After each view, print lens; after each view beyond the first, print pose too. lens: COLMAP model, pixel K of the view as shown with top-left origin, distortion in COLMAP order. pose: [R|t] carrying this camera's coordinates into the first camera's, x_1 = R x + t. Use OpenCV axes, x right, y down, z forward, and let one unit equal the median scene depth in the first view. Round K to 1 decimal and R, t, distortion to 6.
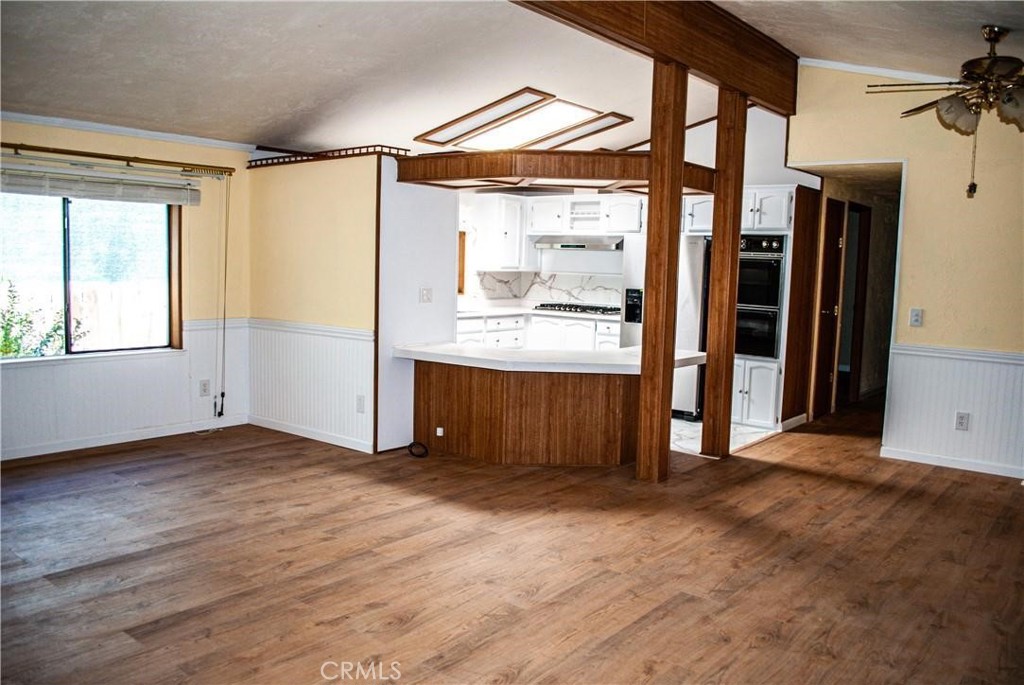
lens RADIAL K [[800.3, 0, 509.3], [0, 800.3, 342.6], [0, 0, 1]] dist [-0.085868, -0.002865]
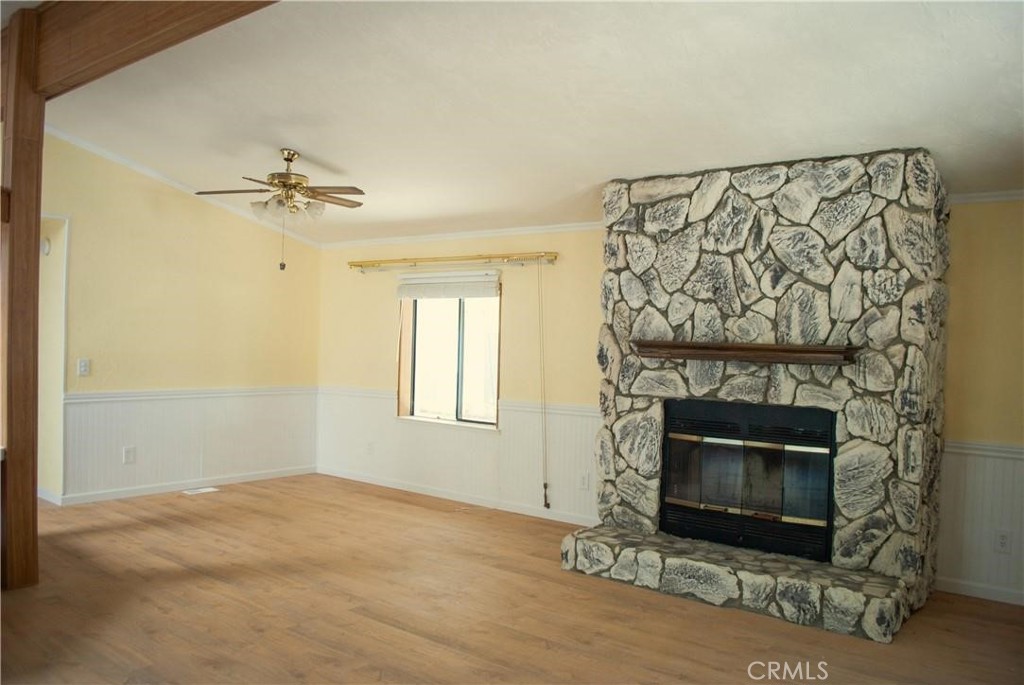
lens RADIAL K [[800.3, 0, 510.5], [0, 800.3, 342.9], [0, 0, 1]] dist [-0.085868, -0.002865]
pose [[-0.013559, -0.034657, 0.999307, -0.731957], [0.074730, 0.996569, 0.035576, -0.080366], [-0.997112, 0.075160, -0.010923, 0.575198]]
